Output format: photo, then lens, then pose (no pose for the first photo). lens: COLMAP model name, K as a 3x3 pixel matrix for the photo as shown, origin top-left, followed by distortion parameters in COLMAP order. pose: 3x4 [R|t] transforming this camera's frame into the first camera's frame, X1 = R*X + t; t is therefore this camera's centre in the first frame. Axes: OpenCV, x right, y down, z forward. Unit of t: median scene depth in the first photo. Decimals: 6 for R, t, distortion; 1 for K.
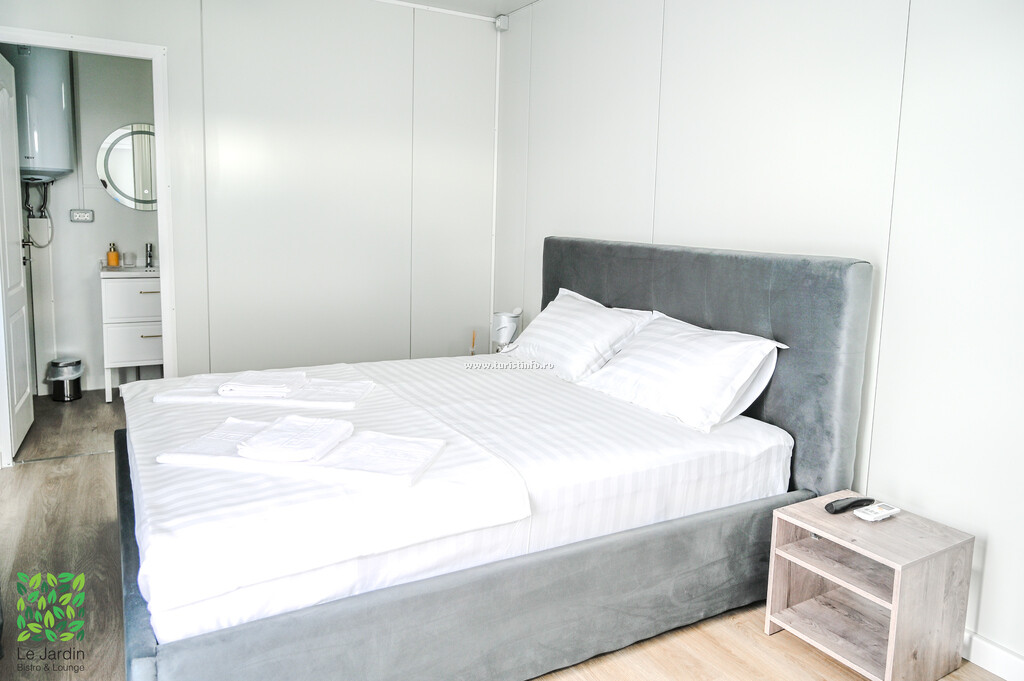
lens RADIAL K [[718.8, 0, 507.4], [0, 718.8, 319.7], [0, 0, 1]] dist [-0.006504, -0.004712]
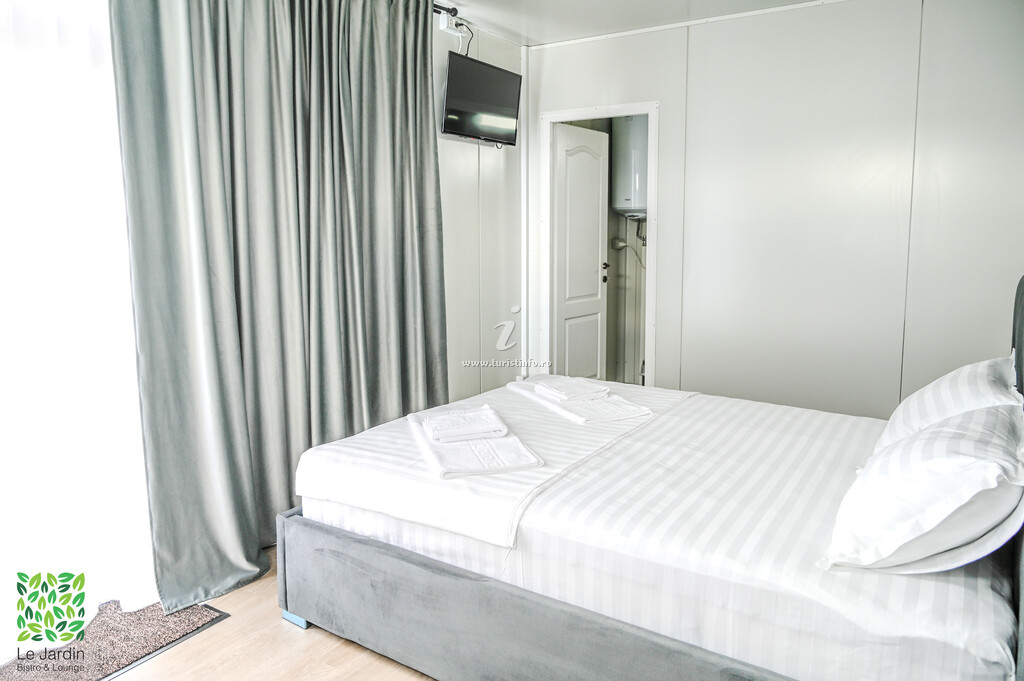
lens RADIAL K [[718.8, 0, 507.4], [0, 718.8, 319.7], [0, 0, 1]] dist [-0.006504, -0.004712]
pose [[0.439542, 0.086121, -0.894084, 0.785662], [-0.111729, 0.992904, 0.040712, -0.073379], [0.891246, 0.082000, 0.446045, 0.450120]]
